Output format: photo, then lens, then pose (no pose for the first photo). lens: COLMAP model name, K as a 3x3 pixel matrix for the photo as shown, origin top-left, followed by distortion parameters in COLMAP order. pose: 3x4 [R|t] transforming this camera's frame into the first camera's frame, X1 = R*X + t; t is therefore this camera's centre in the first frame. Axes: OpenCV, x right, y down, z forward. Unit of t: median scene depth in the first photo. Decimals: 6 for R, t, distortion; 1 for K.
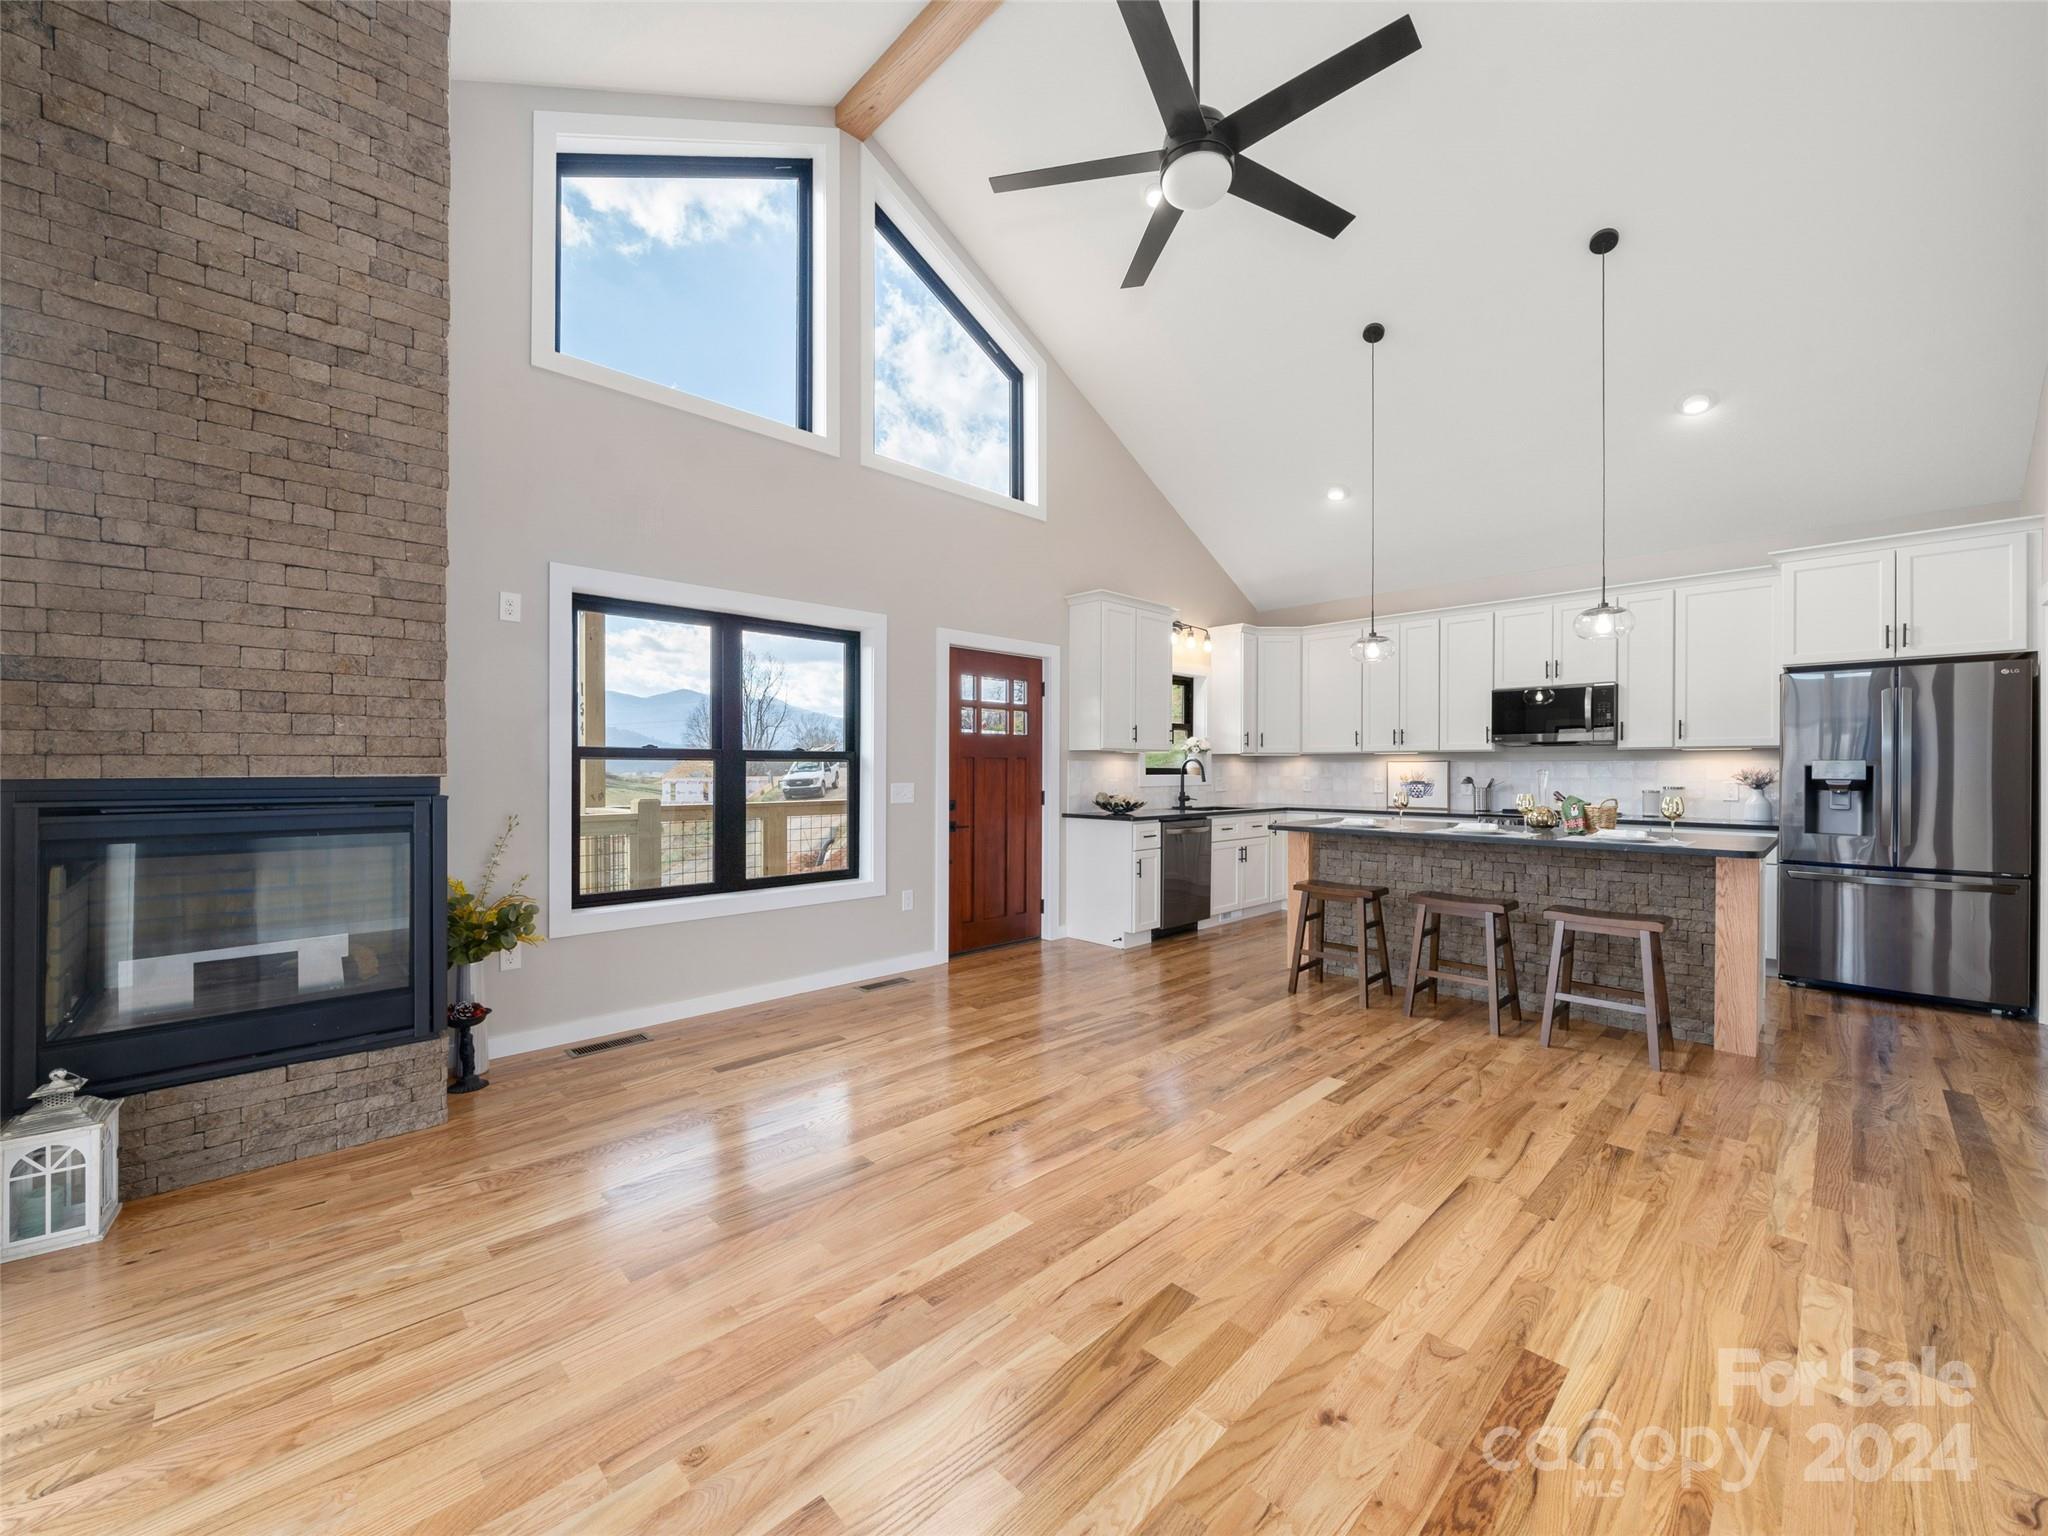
lens RADIAL K [[805.3, 0, 1024.0], [0, 805.3, 768.0], [0, 0, 1]] dist [-0.003107, -0.000167]
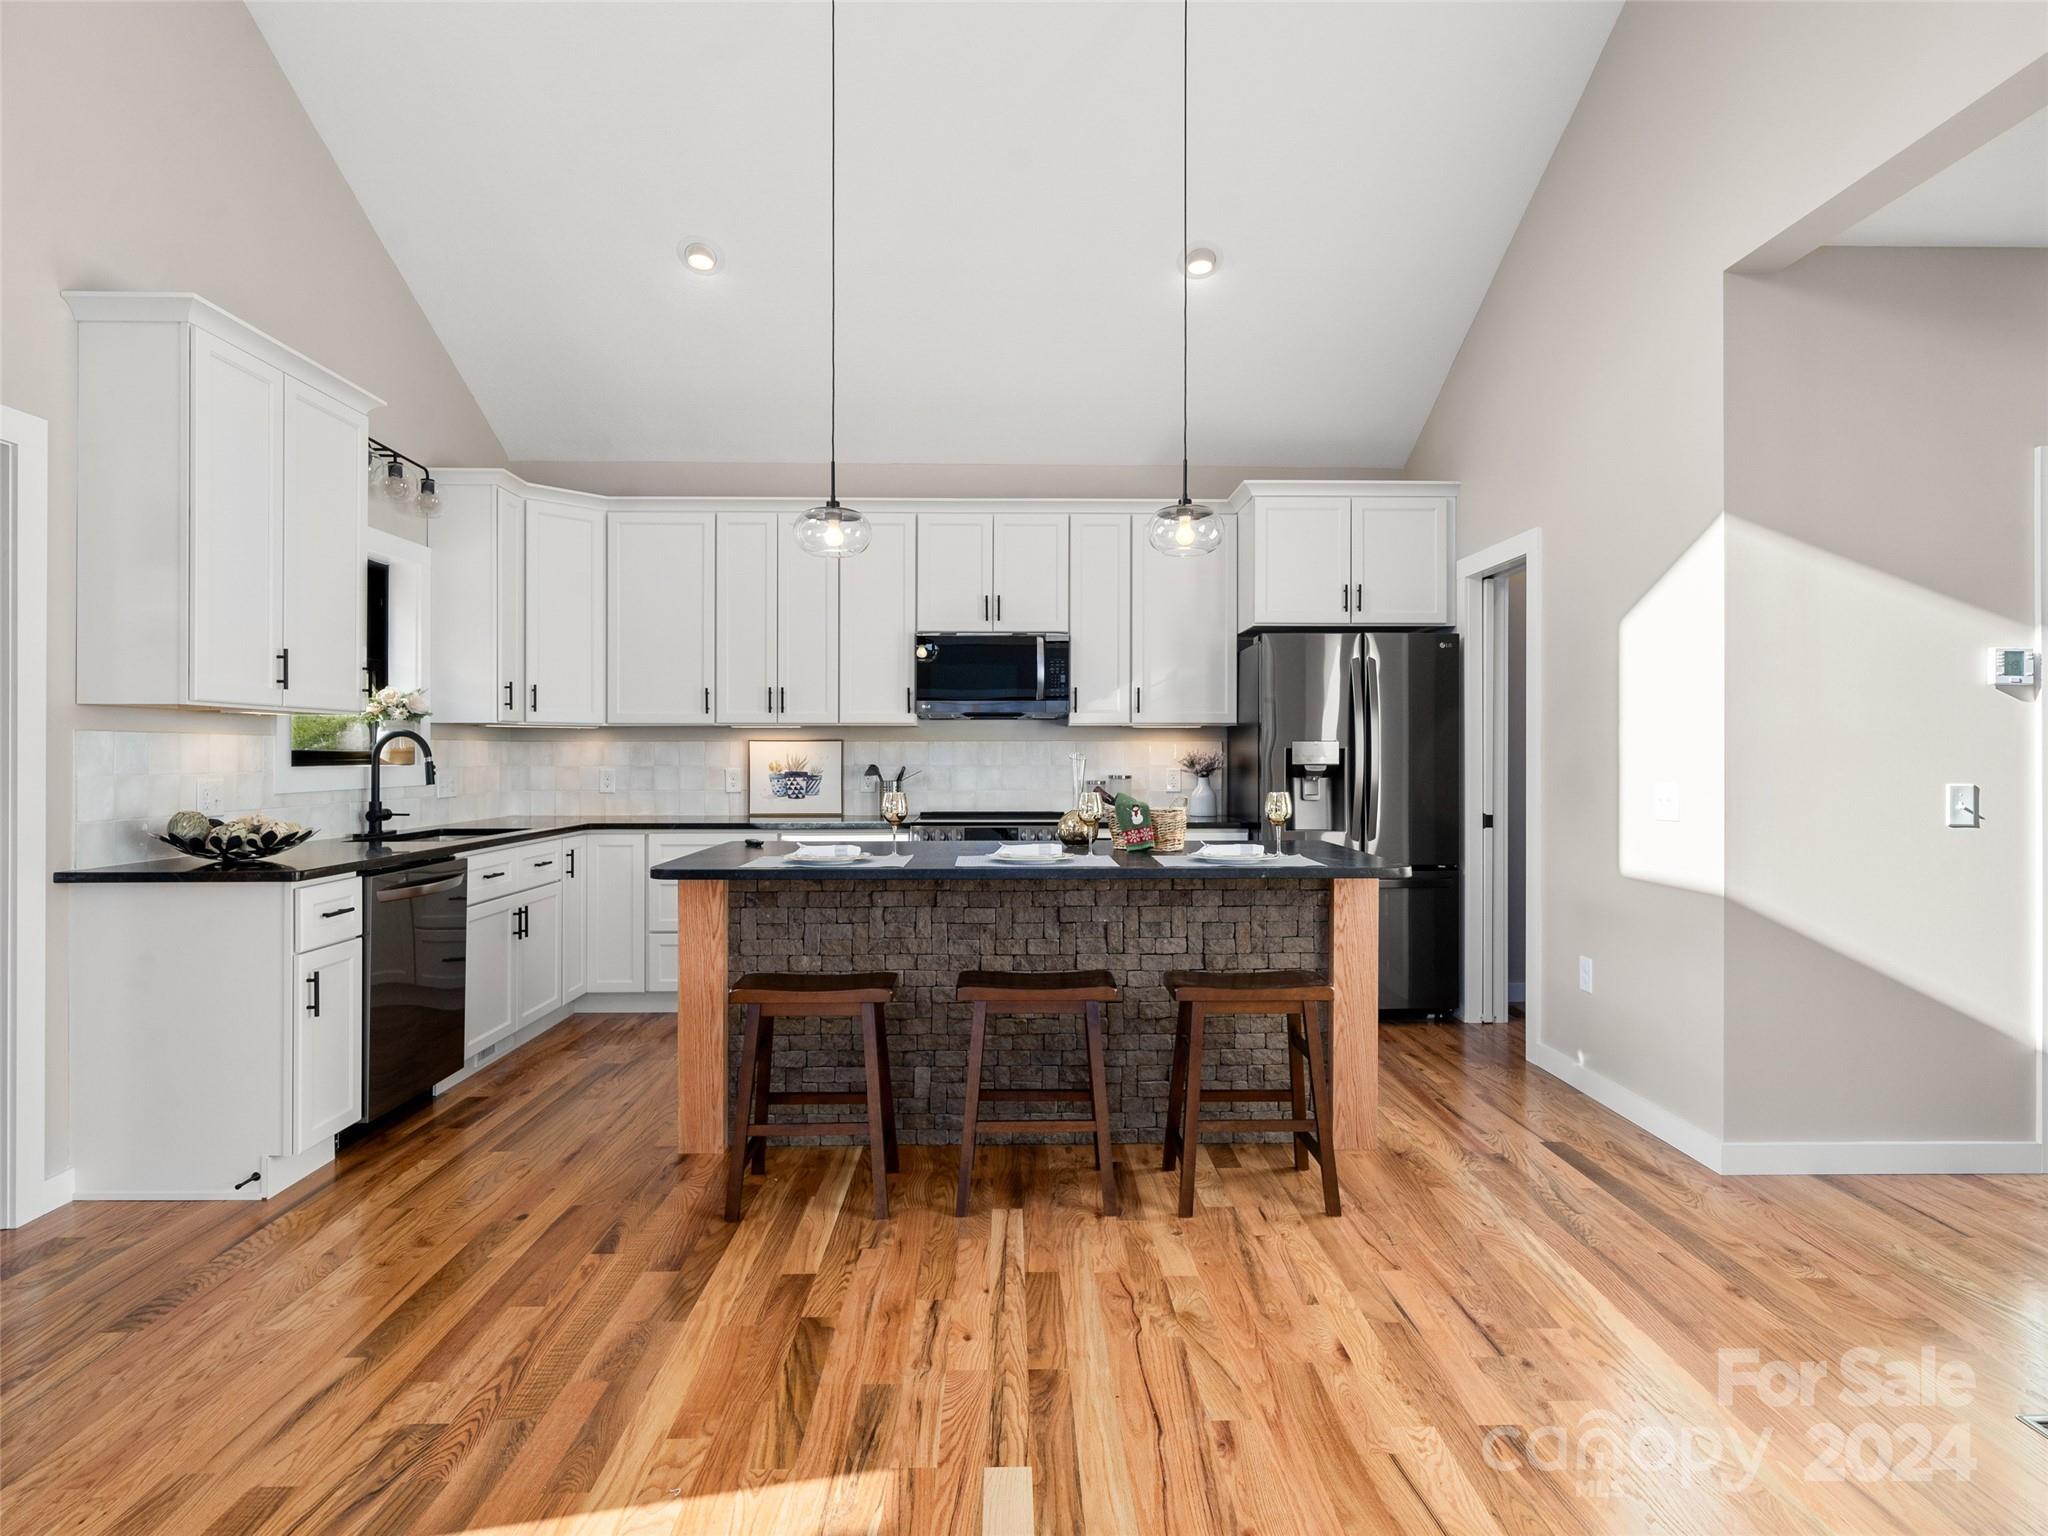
lens RADIAL K [[1112.5, 0, 1028.3], [0, 1112.5, 755.3], [0, 0, 1]] dist [0.004195, 0.000122]
pose [[0.681455, -0.001835, 0.731858, -0.029337], [0.000063, 0.999997, 0.002449, 0.001574], [-0.731860, -0.001623, 0.681453, 0.410513]]
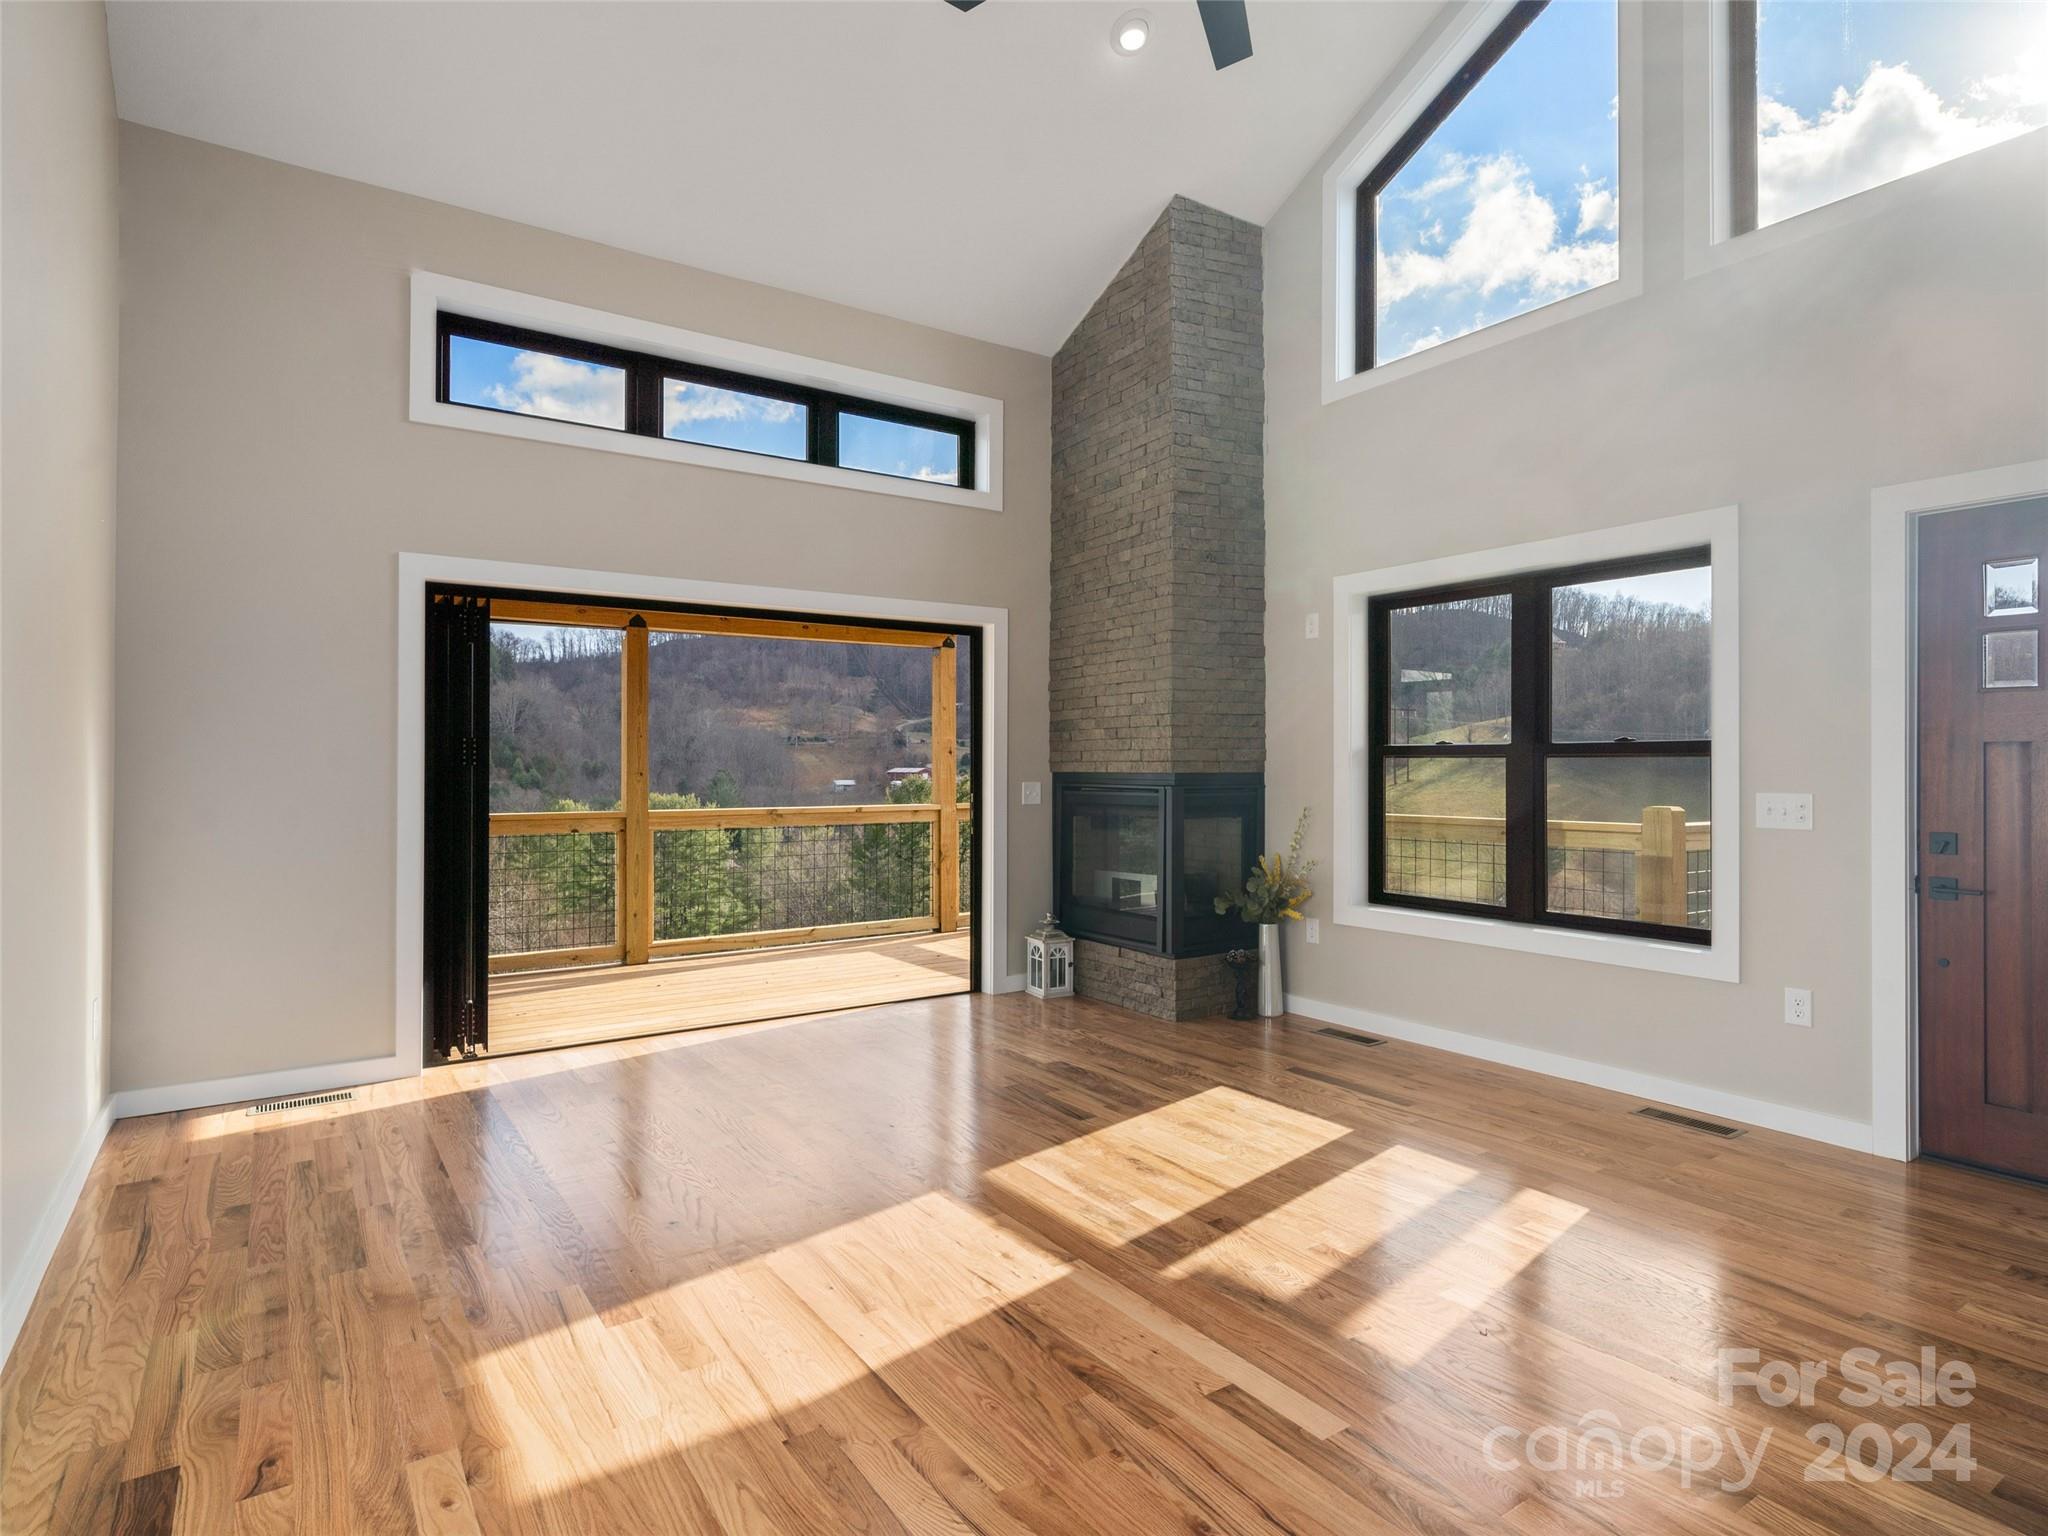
lens RADIAL K [[1112.5, 0, 1028.3], [0, 1112.5, 755.3], [0, 0, 1]] dist [0.004195, 0.000122]
pose [[-0.167759, -0.008695, -0.985790, 0.749688], [0.001843, 0.999957, -0.009134, -0.001355], [0.985826, -0.003349, -0.167736, 0.657379]]
